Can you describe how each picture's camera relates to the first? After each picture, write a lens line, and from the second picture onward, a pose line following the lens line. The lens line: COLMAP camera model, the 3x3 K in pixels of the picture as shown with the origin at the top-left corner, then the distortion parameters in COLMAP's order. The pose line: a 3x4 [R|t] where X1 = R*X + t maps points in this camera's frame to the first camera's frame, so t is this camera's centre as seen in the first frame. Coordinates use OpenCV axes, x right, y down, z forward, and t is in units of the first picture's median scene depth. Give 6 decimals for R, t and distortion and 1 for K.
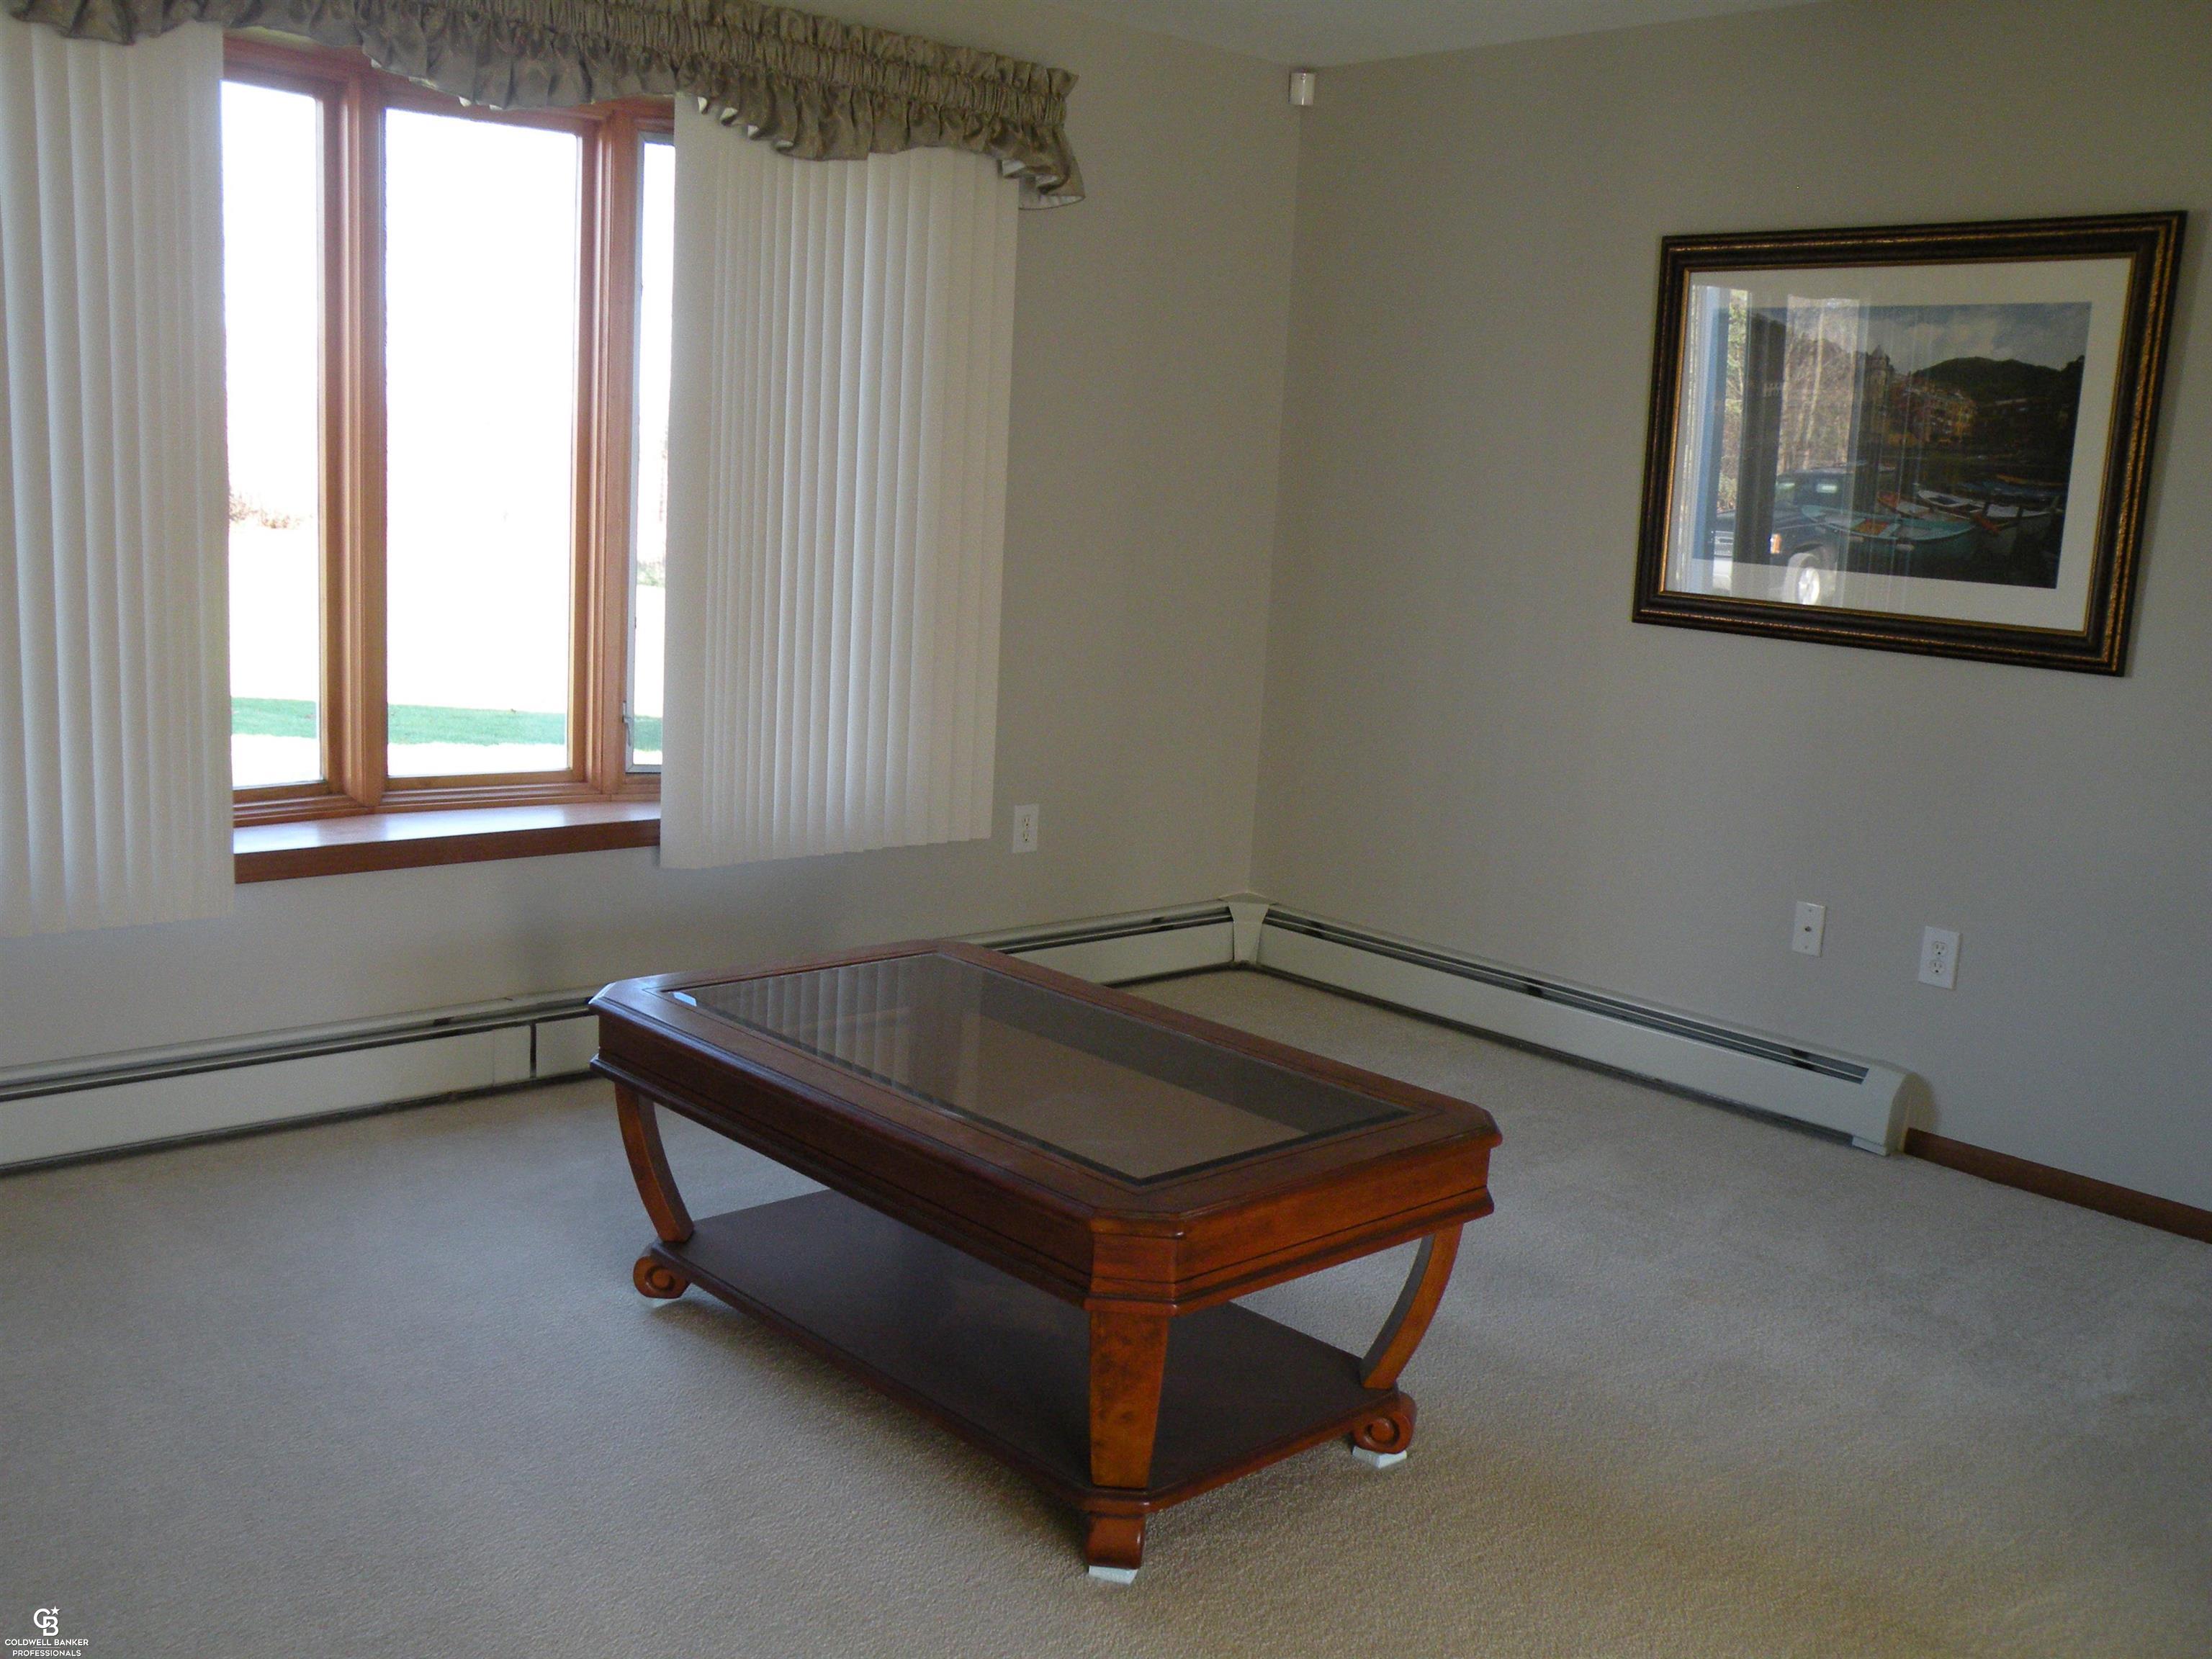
lens RADIAL K [[2069.1, 0, 1106.0], [0, 2069.1, 829.5], [0, 0, 1]] dist [-0.073844, -0.003512]
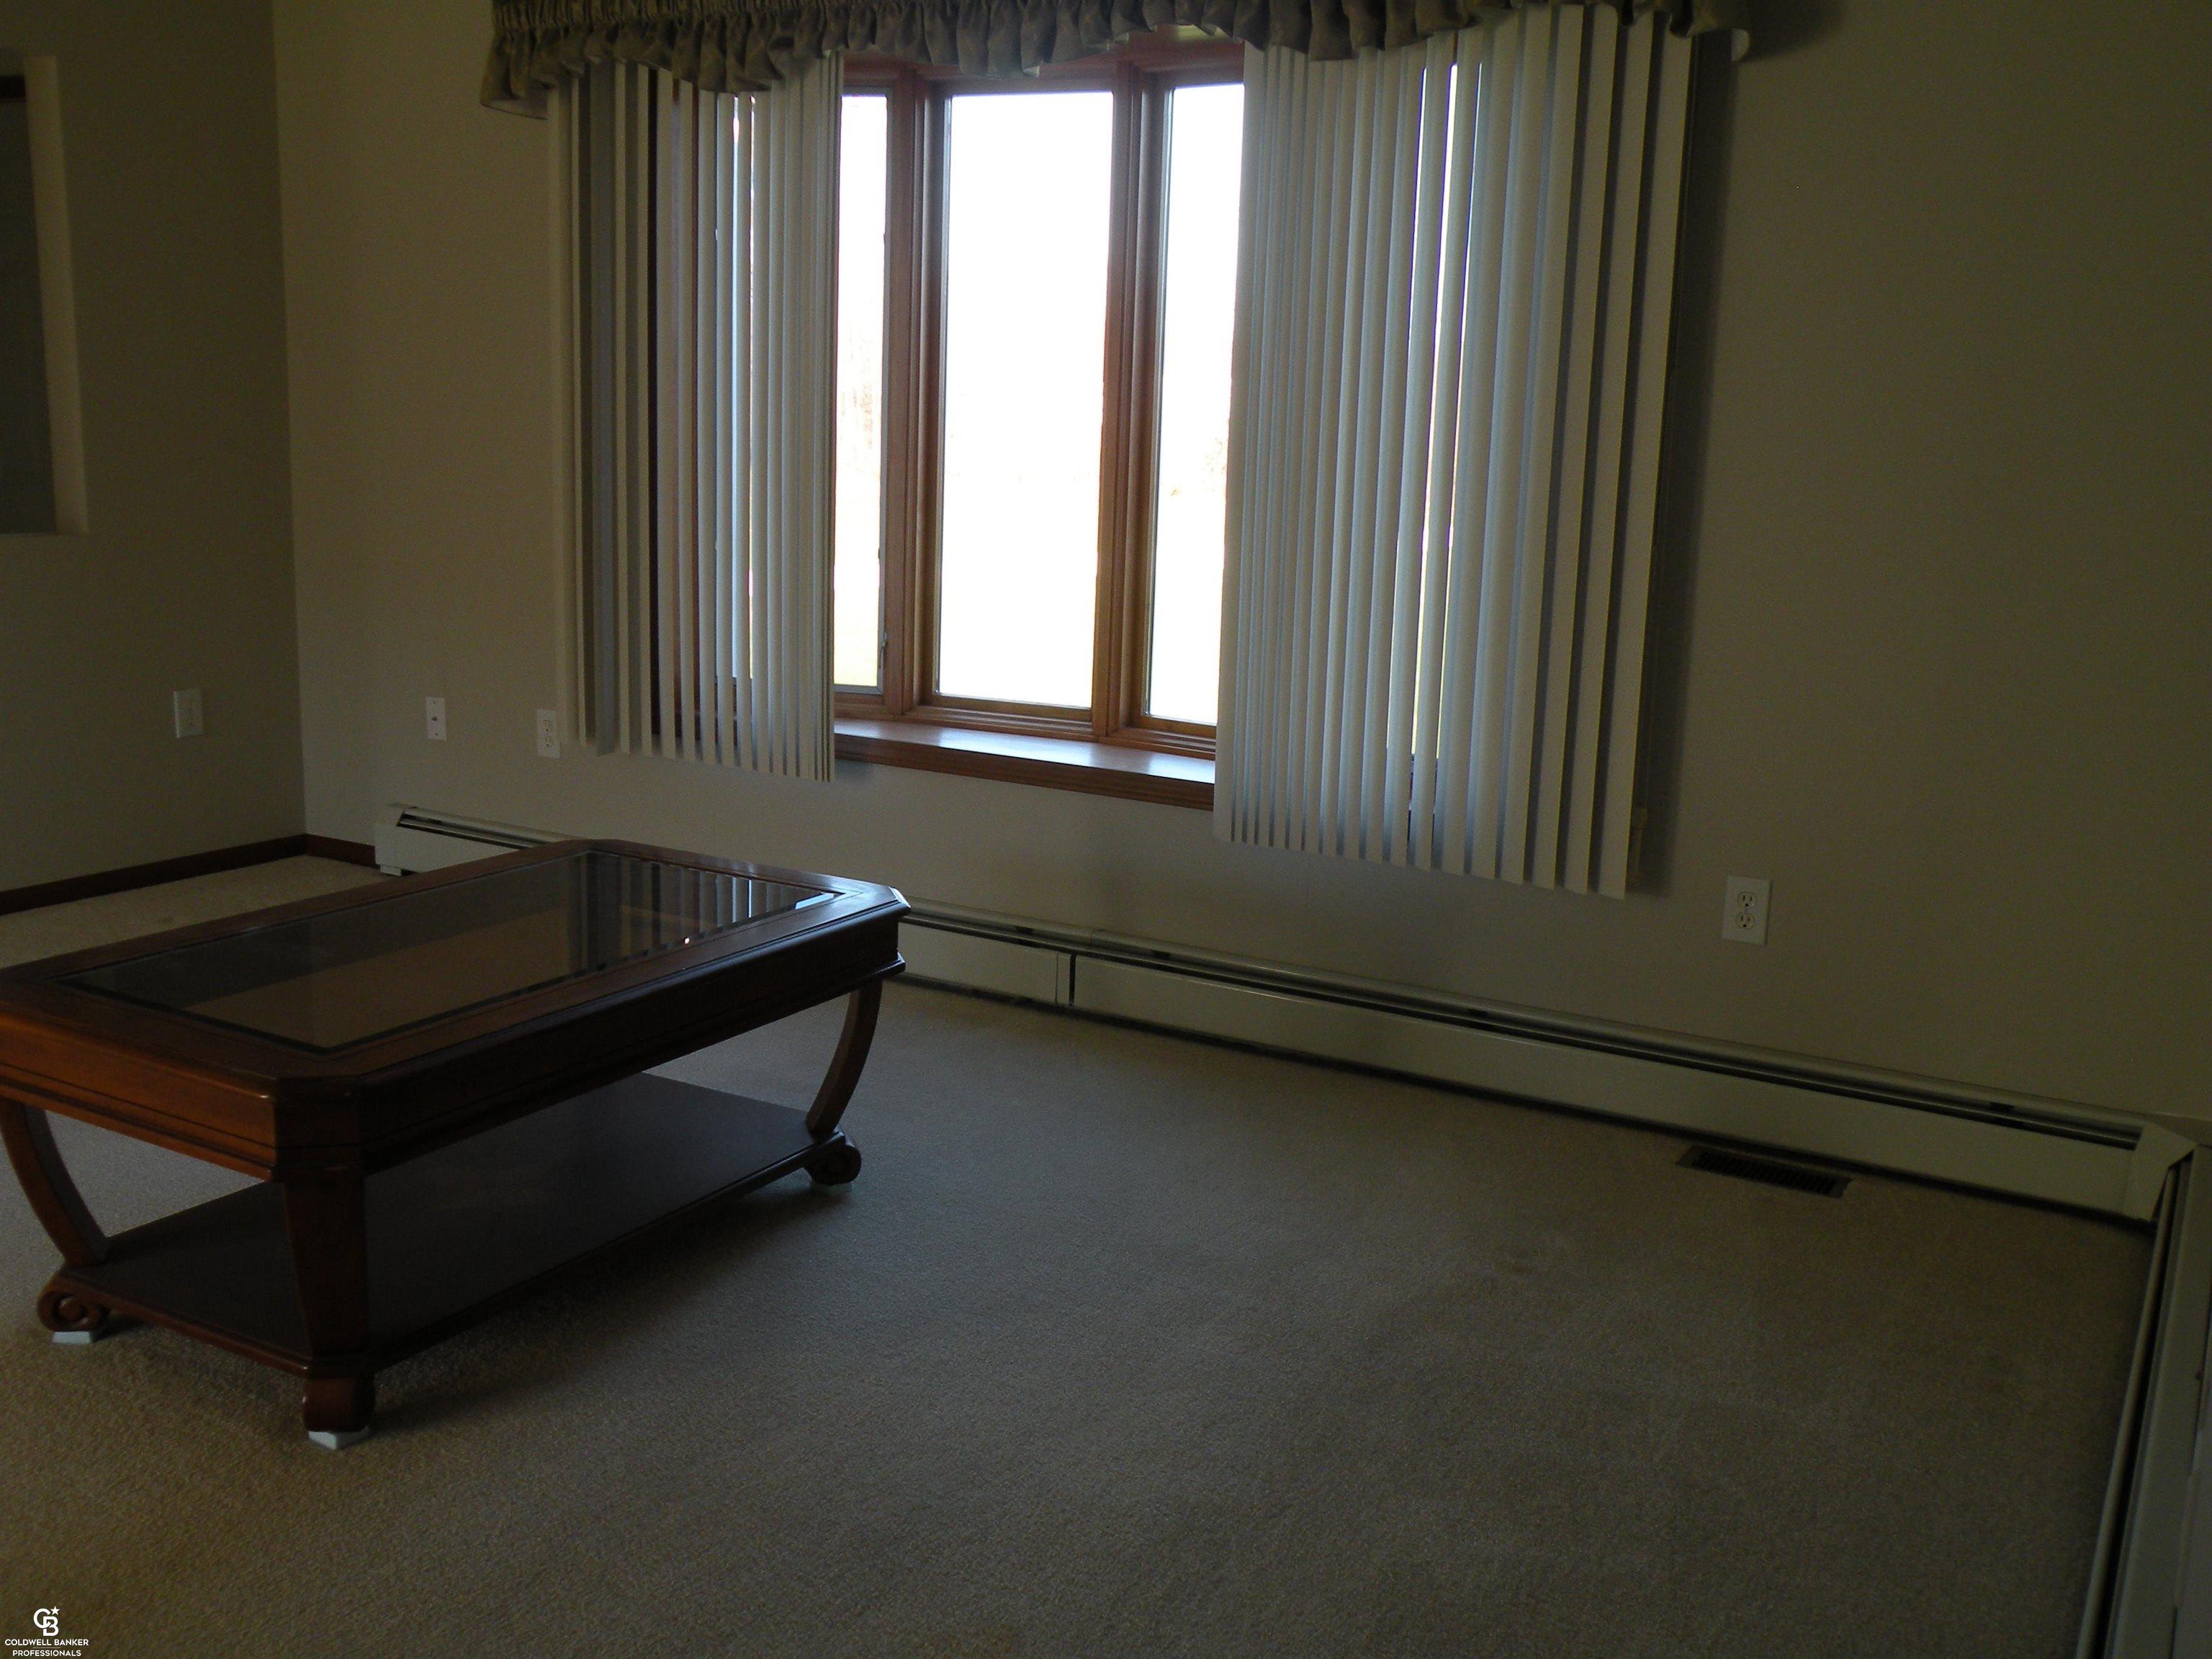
lens RADIAL K [[2069.1, 0, 1106.0], [0, 2069.1, 829.5], [0, 0, 1]] dist [-0.073844, -0.003512]
pose [[0.298121, 0.141396, -0.943998, 0.758474], [-0.183117, 0.979071, 0.088820, -0.067659], [0.936799, 0.146383, 0.317773, 0.729711]]
